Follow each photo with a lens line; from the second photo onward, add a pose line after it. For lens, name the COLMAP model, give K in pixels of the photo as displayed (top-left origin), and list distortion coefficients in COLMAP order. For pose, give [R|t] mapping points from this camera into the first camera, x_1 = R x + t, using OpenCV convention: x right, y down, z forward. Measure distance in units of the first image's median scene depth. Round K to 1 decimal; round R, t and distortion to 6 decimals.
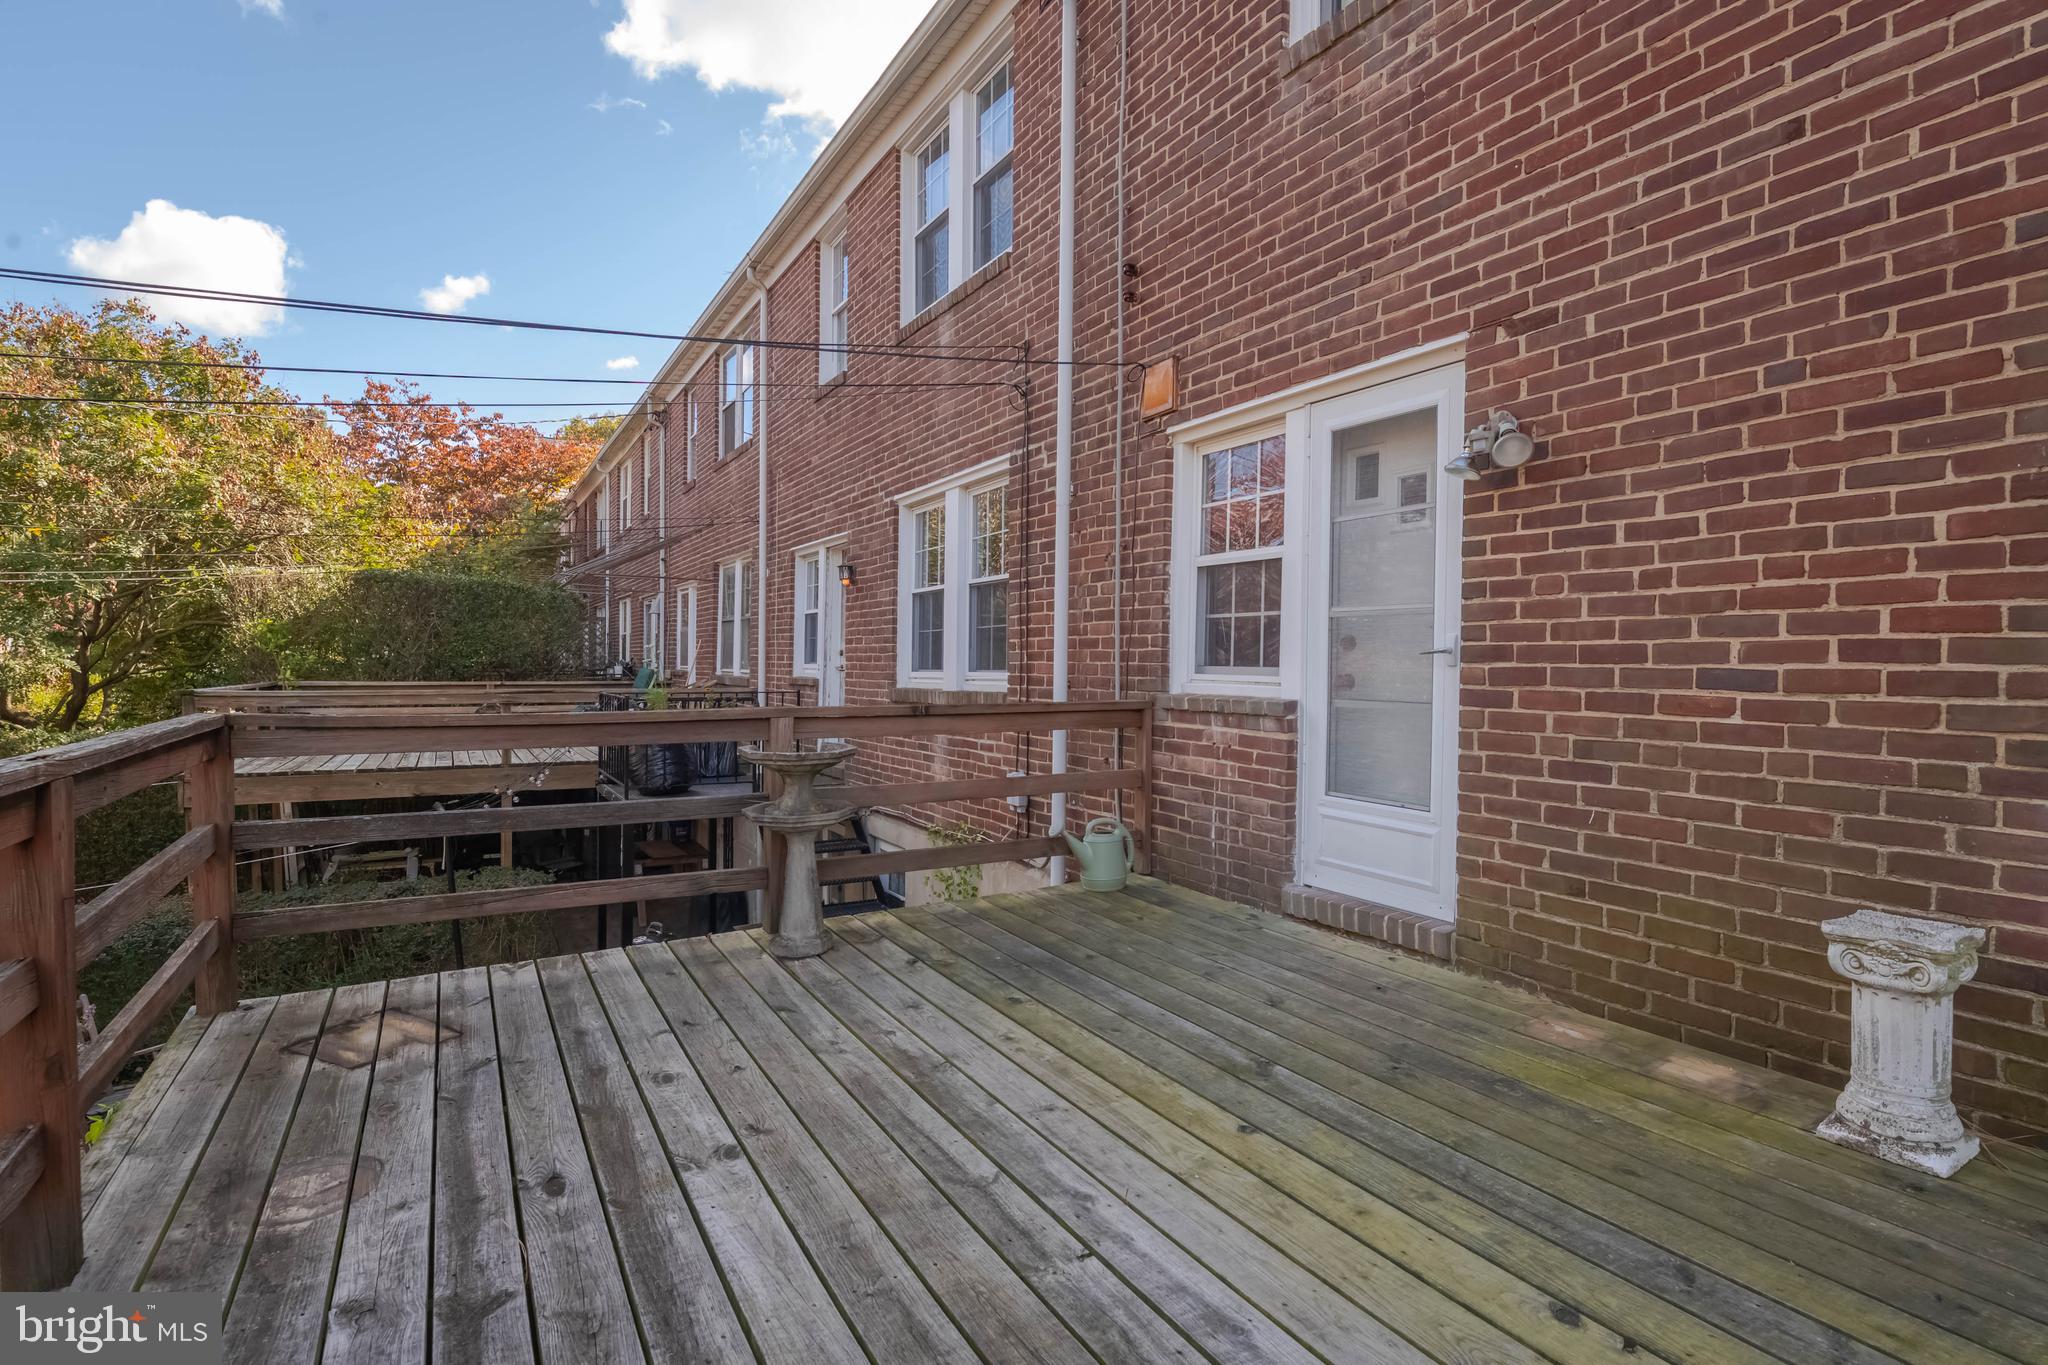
lens RADIAL K [[1003.6, 0, 1026.6], [0, 1003.6, 671.0], [0, 0, 1]] dist [-0.000419, -0.005037]
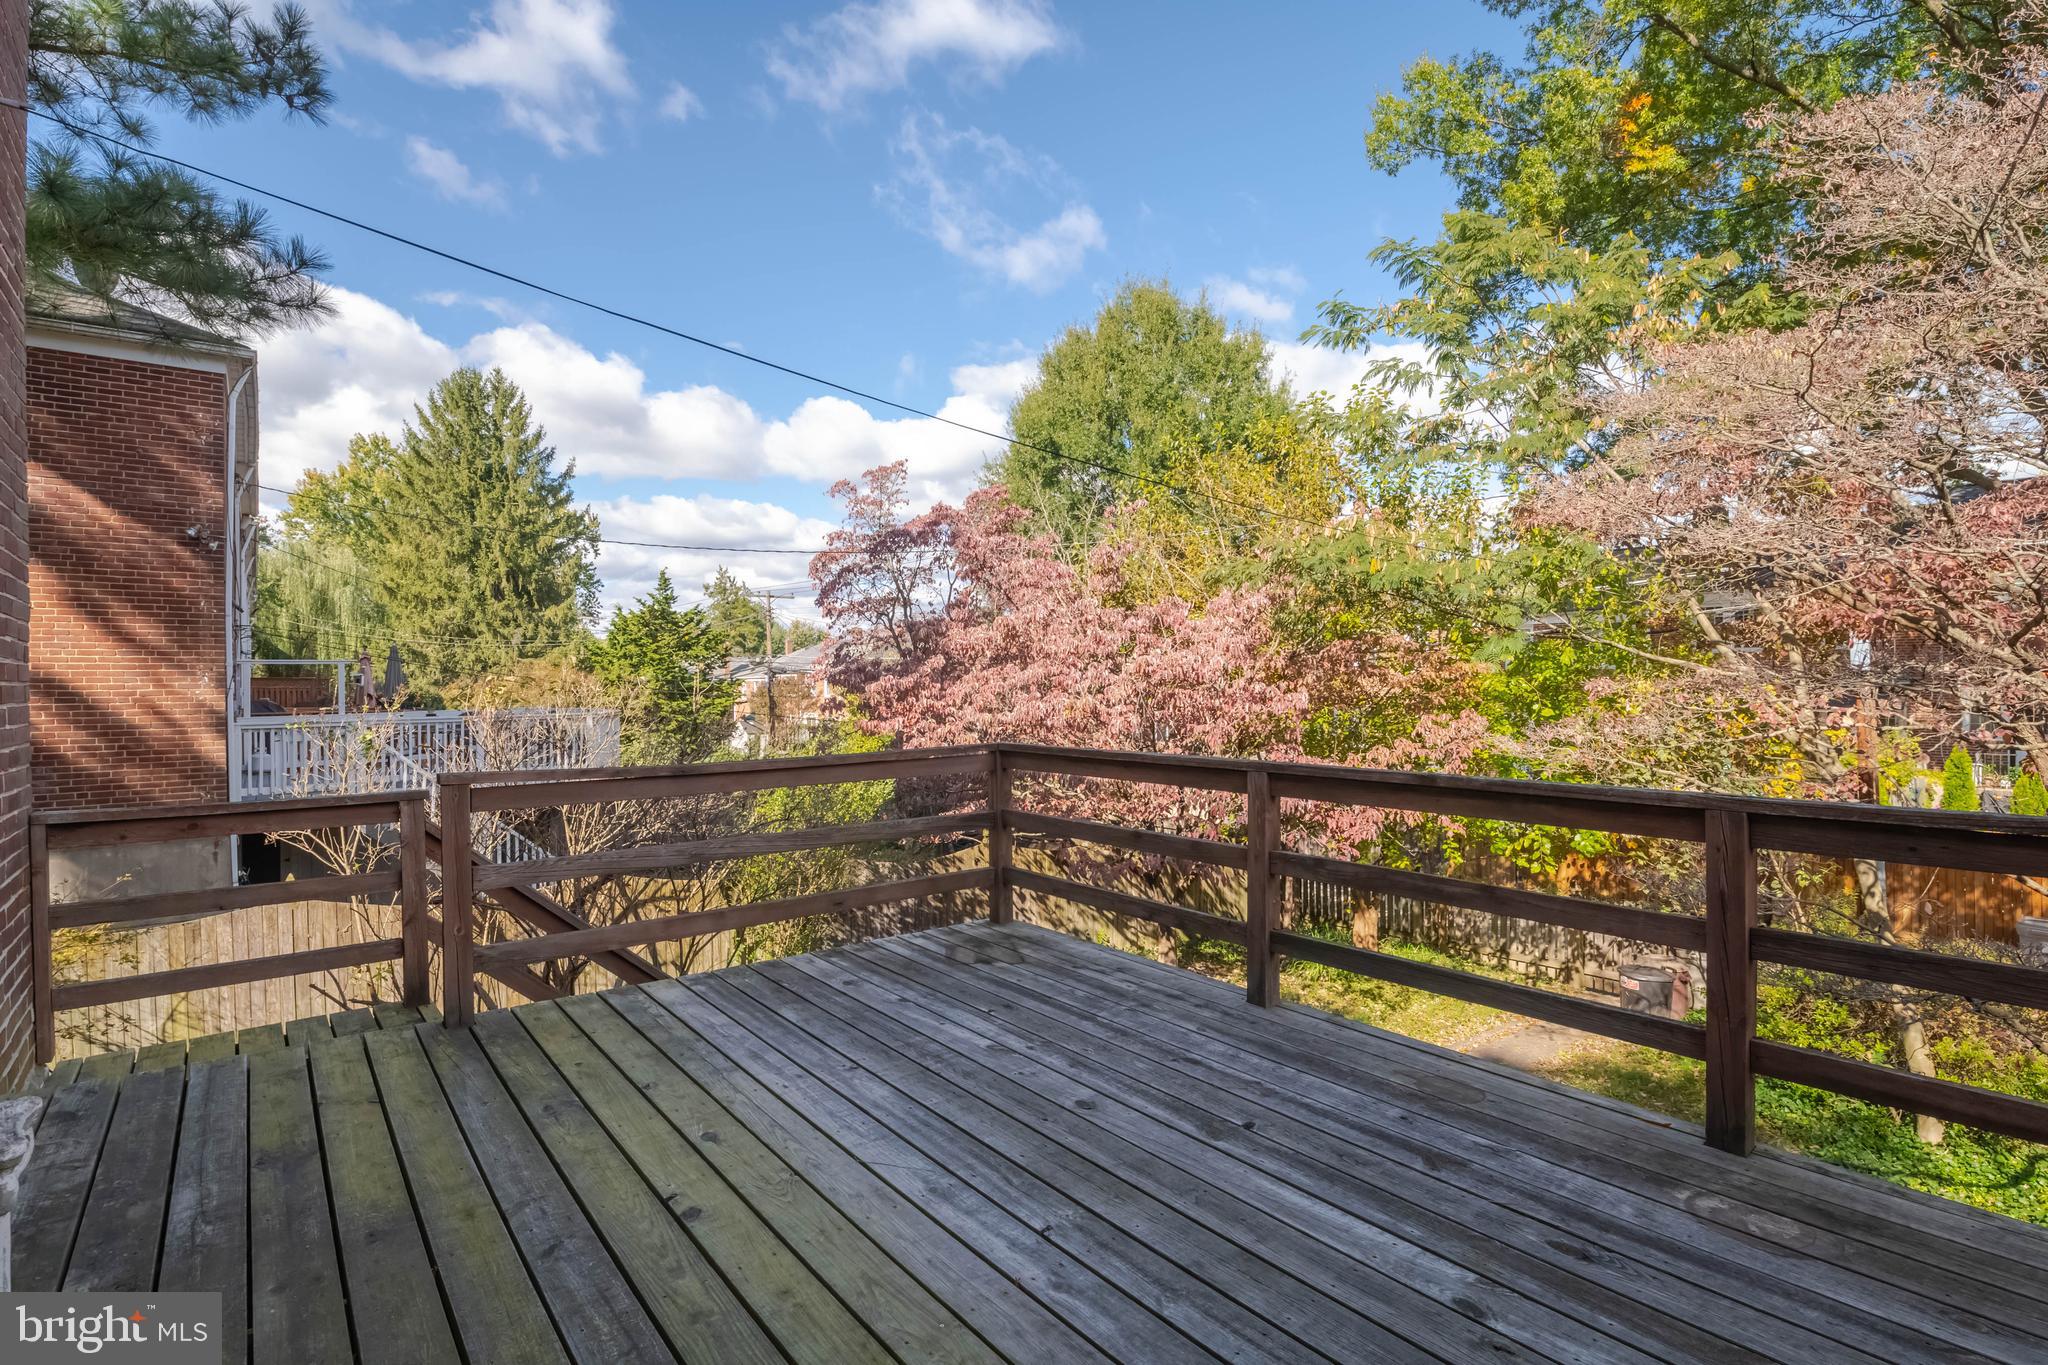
lens RADIAL K [[951.2, 0, 1034.7], [0, 951.2, 680.5], [0, 0, 1]] dist [-0.004597, -0.004014]
pose [[-0.984938, -0.002965, -0.172885, 0.142463], [-0.003904, 0.999979, 0.005093, -0.044182], [0.172867, 0.005691, -0.984929, 1.112020]]
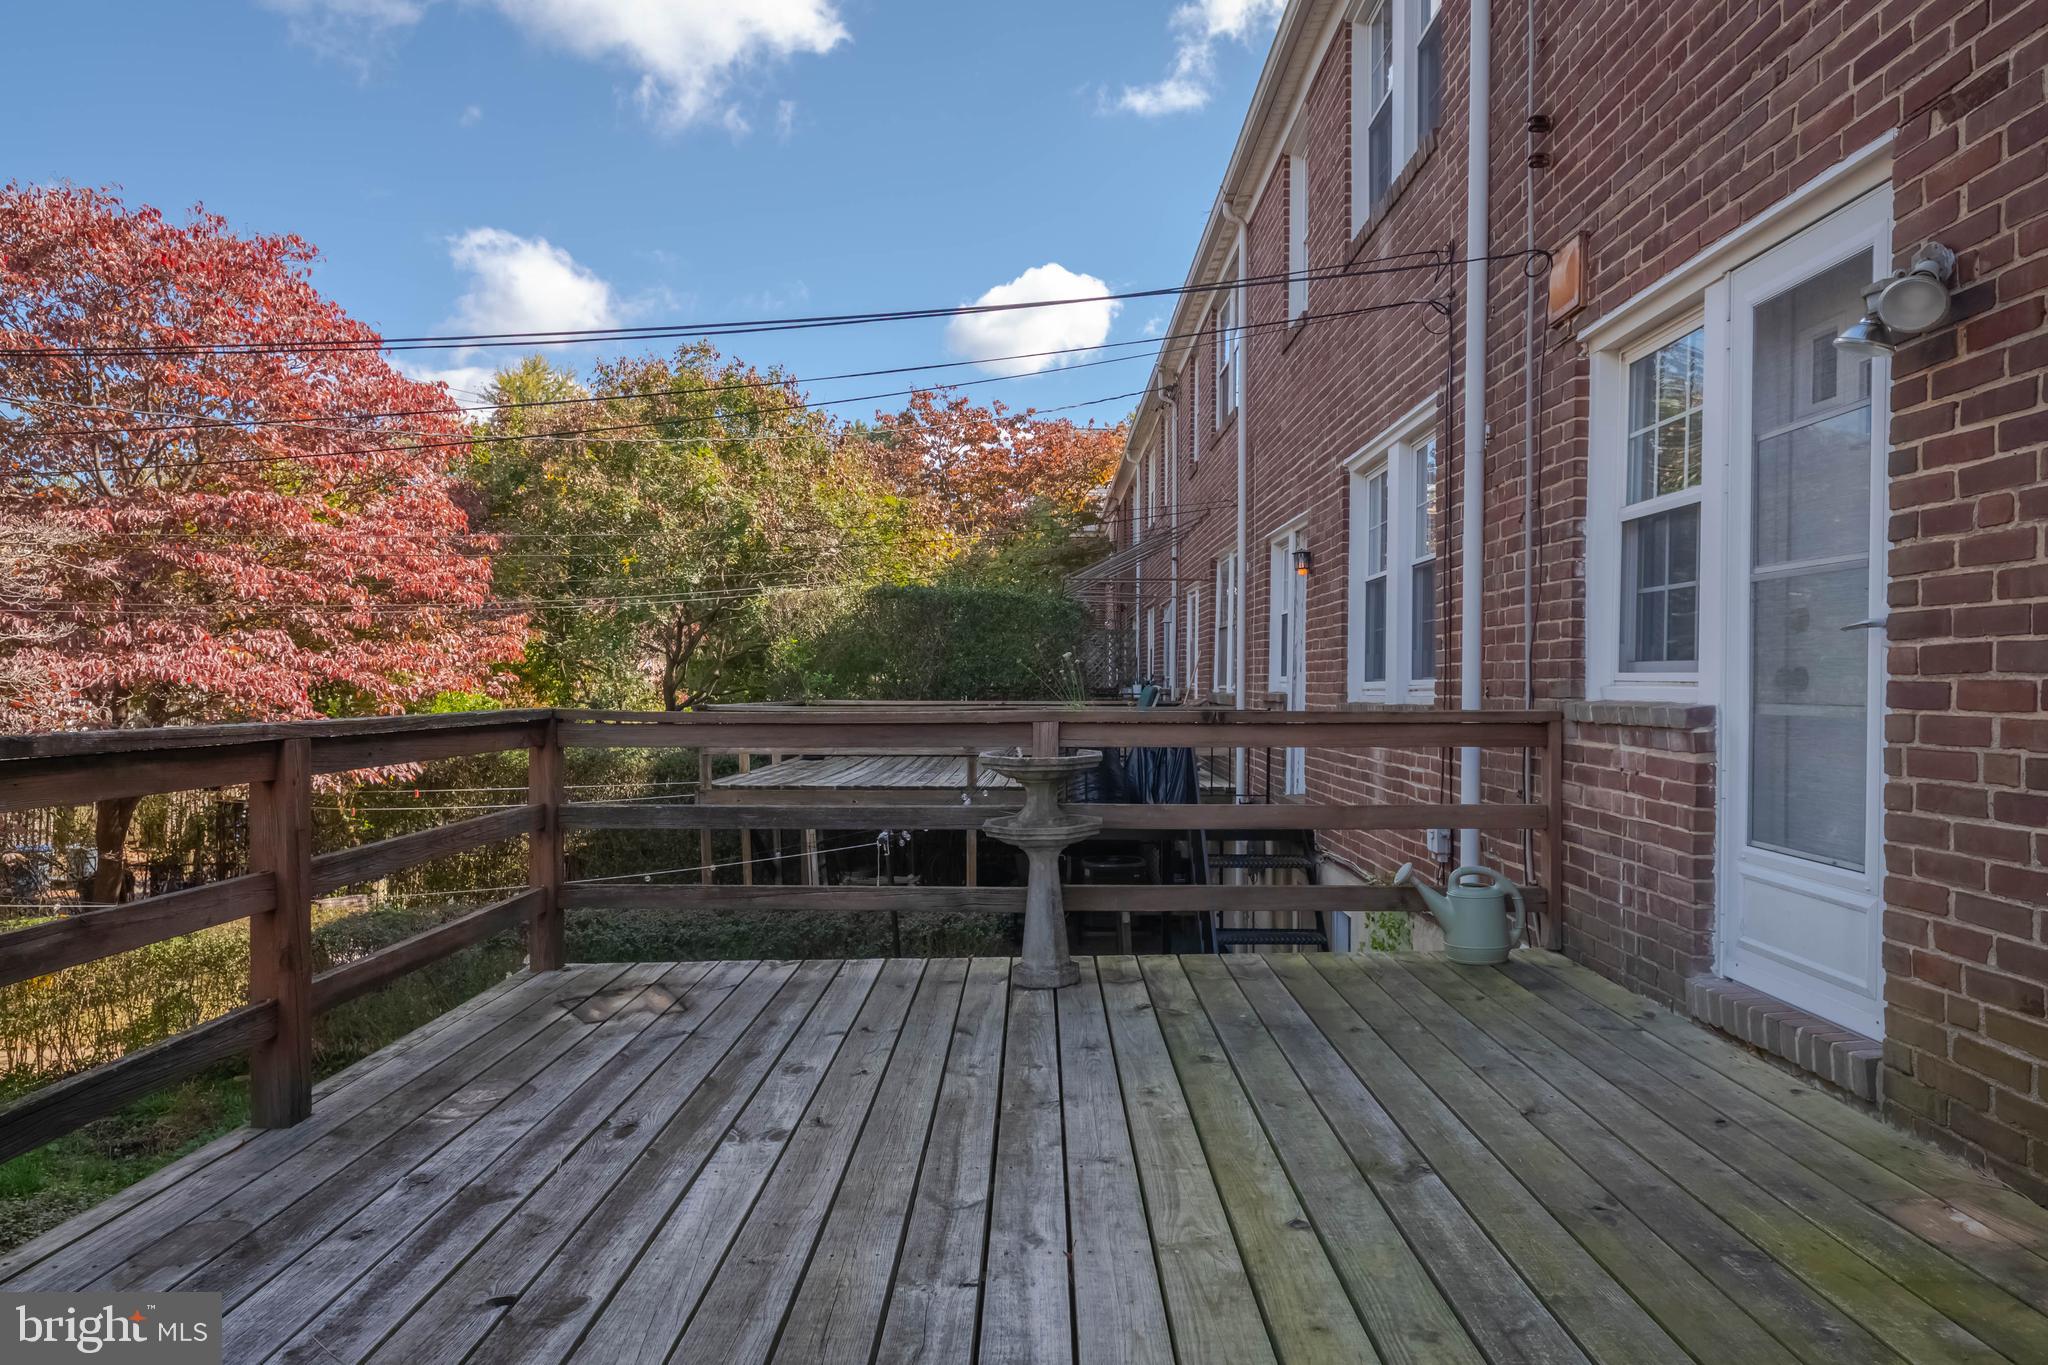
lens RADIAL K [[1278.8, 0, 1035.1], [0, 1278.8, 678.5], [0, 0, 1]] dist [0.022568, -0.010783]
pose [[0.865391, -0.007482, -0.501042, 0.365269], [0.000498, 0.999901, -0.014070, 0.026647], [0.501097, 0.011926, 0.865309, 0.008971]]
